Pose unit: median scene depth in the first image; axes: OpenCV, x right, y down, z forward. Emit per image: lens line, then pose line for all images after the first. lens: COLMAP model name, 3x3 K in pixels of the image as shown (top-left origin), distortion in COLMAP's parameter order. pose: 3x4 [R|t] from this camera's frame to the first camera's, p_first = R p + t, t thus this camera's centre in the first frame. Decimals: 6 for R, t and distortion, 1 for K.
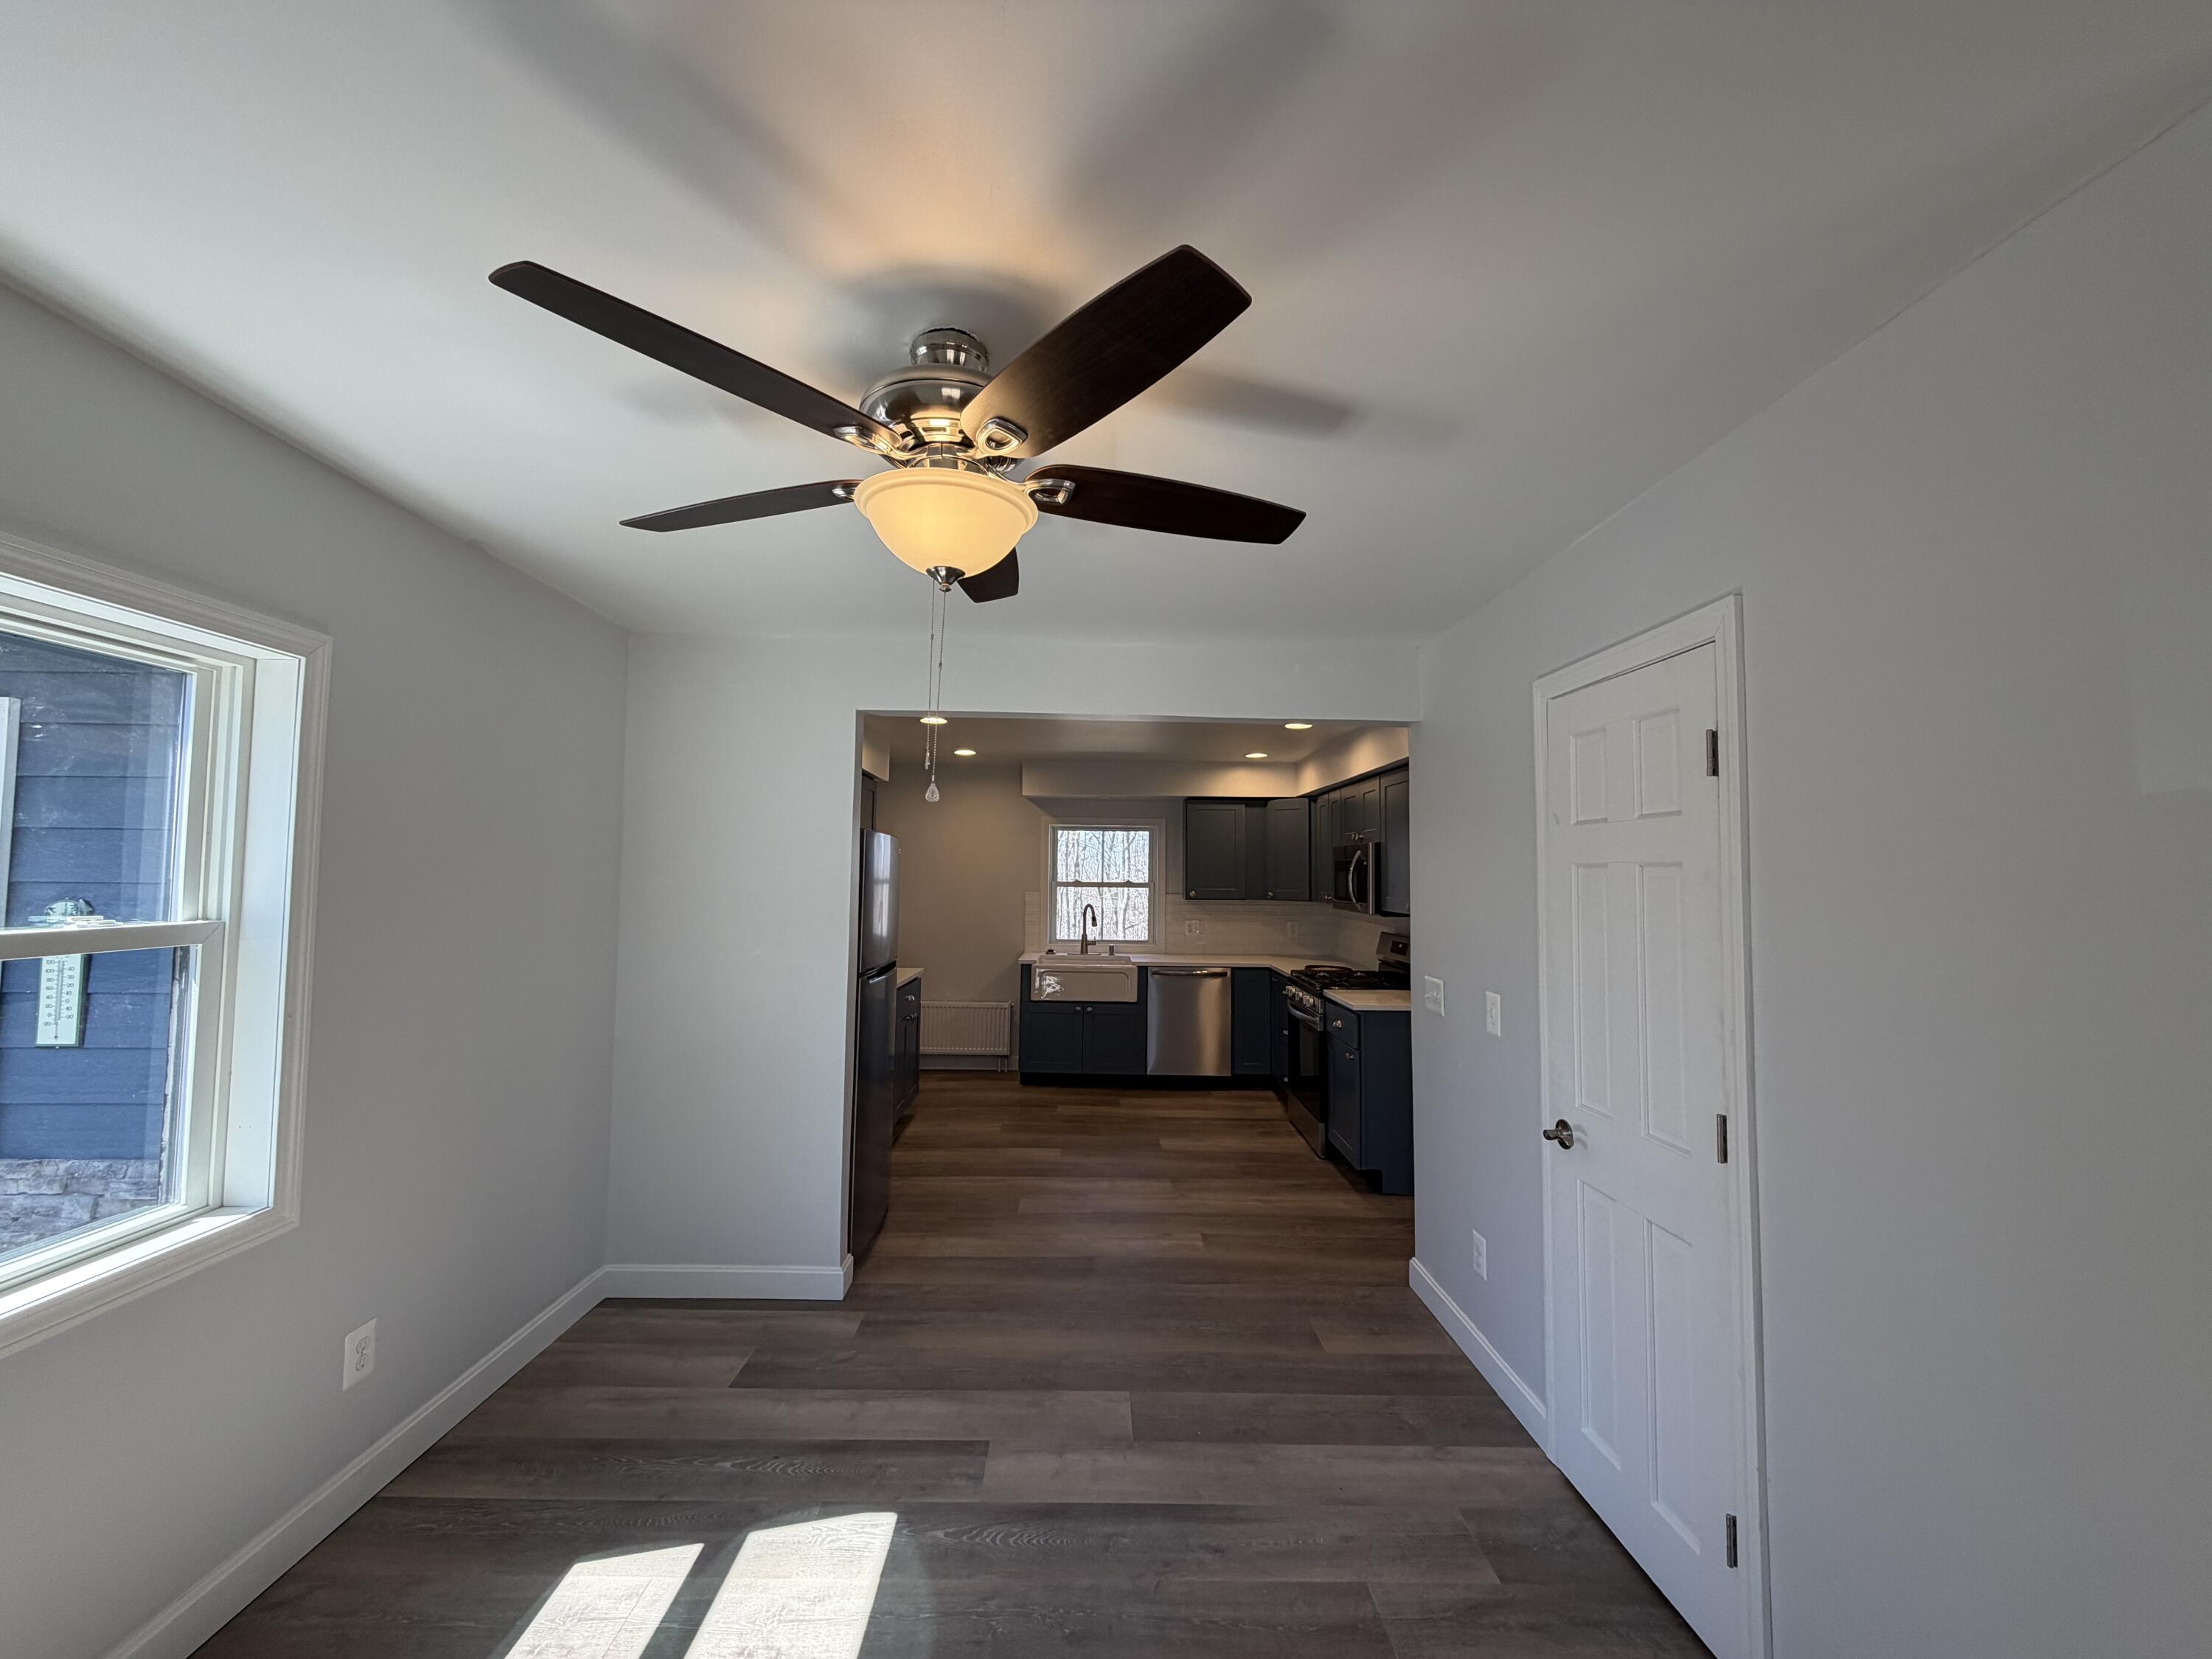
lens RADIAL K [[879.9, 0, 1096.3], [0, 879.9, 828.2], [0, 0, 1]] dist [0.000278, -0.000349]
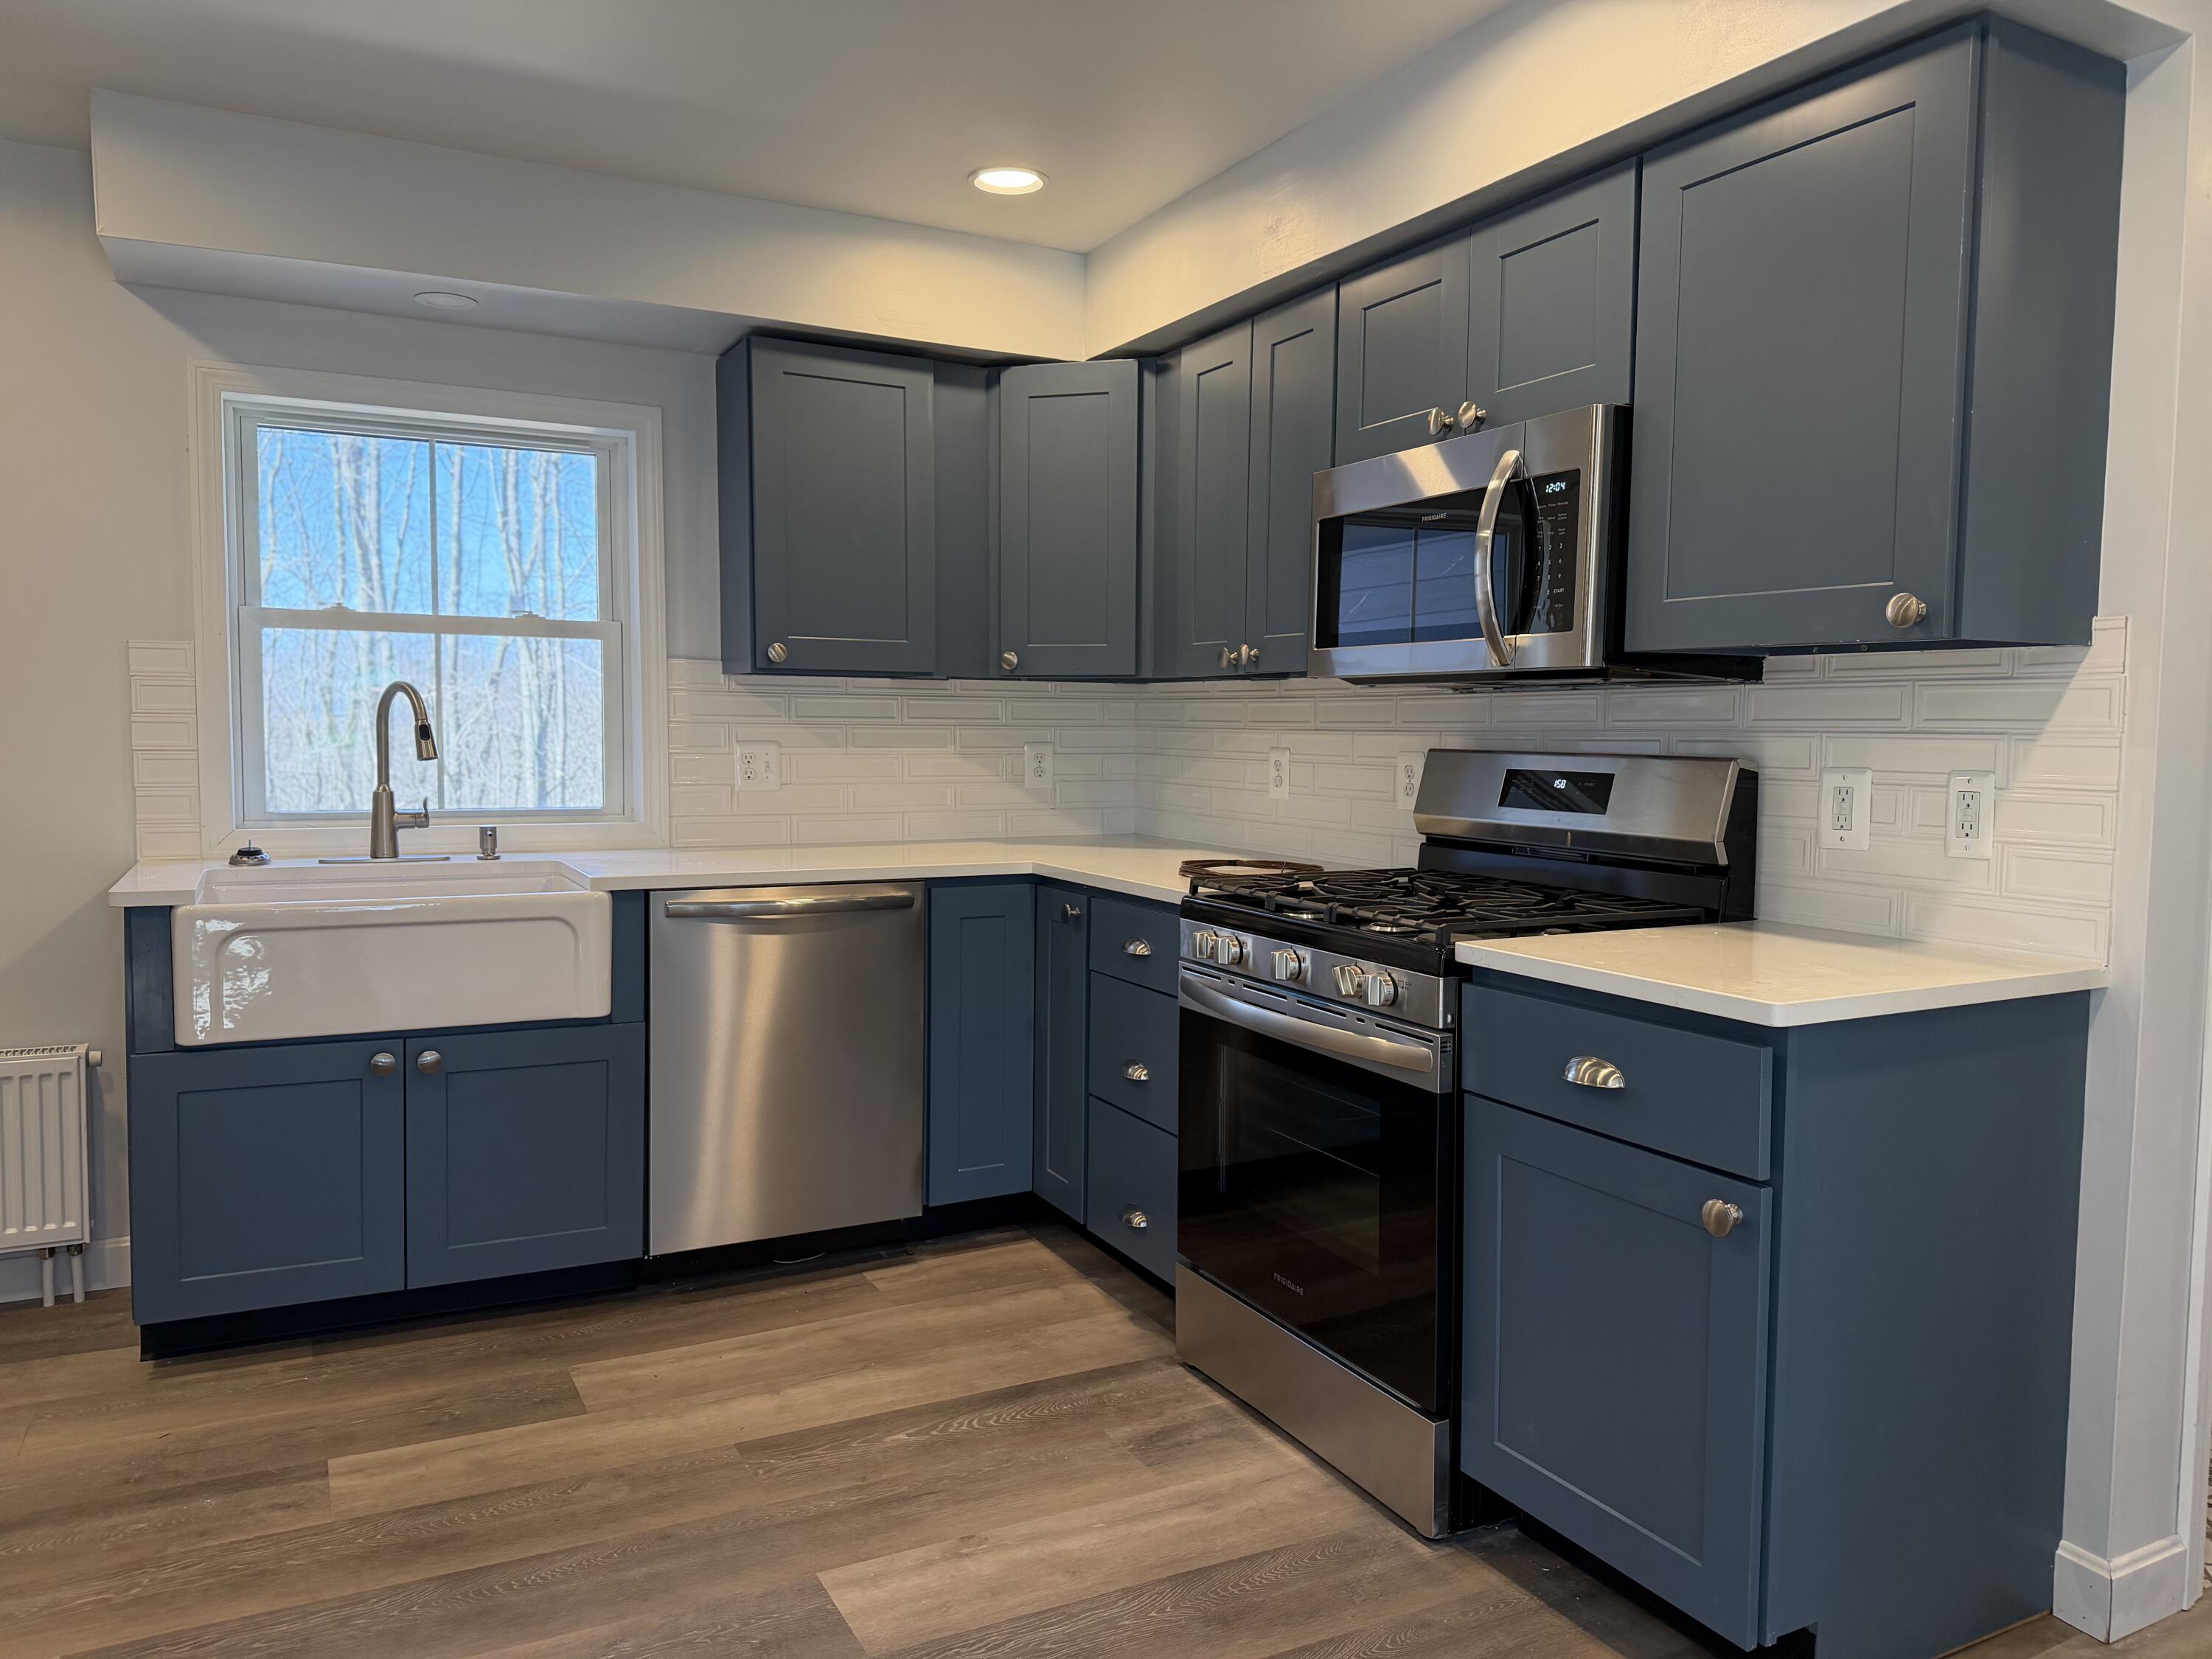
lens RADIAL K [[1540.1, 0, 1111.7], [0, 1540.1, 829.4], [0, 0, 1]] dist [0.055860, -0.068083]
pose [[0.885669, -0.032293, 0.463194, -0.056014], [-0.025896, 0.992590, 0.118717, 0.099207], [-0.463595, -0.117139, 0.878270, 0.663102]]
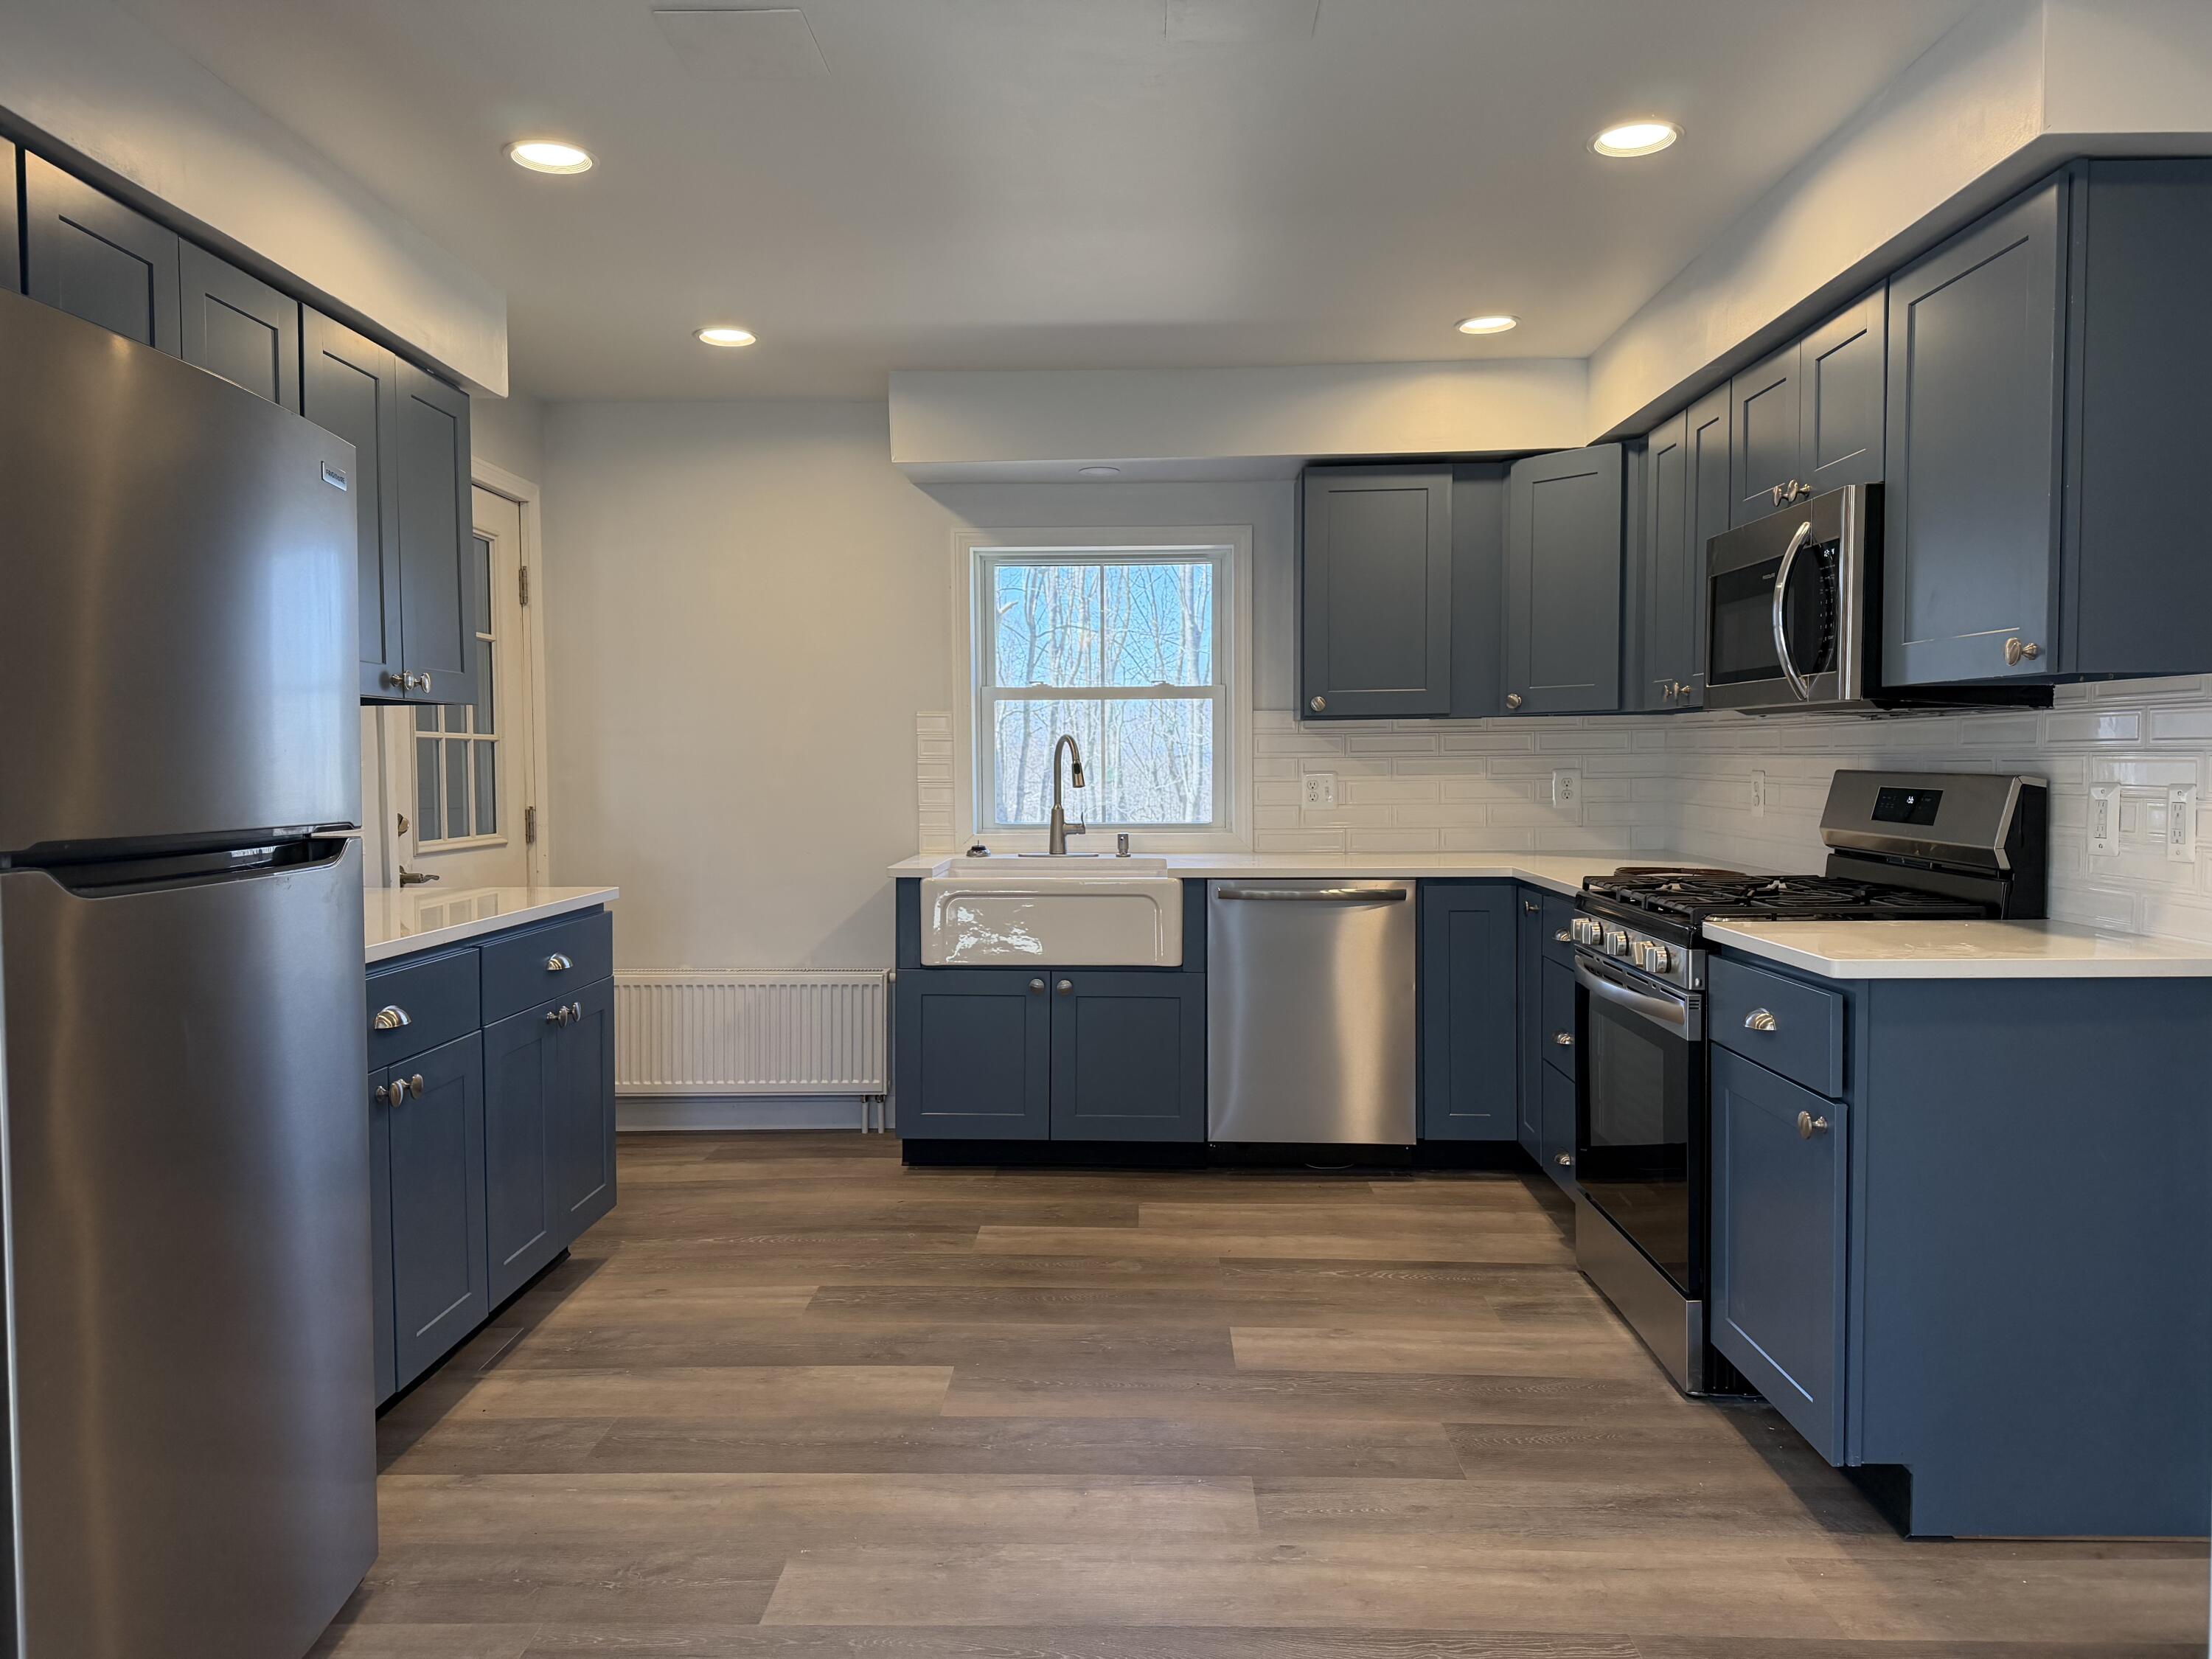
lens RADIAL K [[1540.1, 0, 1100.1], [0, 1540.1, 827.1], [0, 0, 1]] dist [0.055860, -0.068083]
pose [[0.999212, -0.015559, -0.036503, 0.048391], [0.019099, 0.994931, 0.098730, 0.085636], [0.034781, -0.099349, 0.994445, 0.409444]]
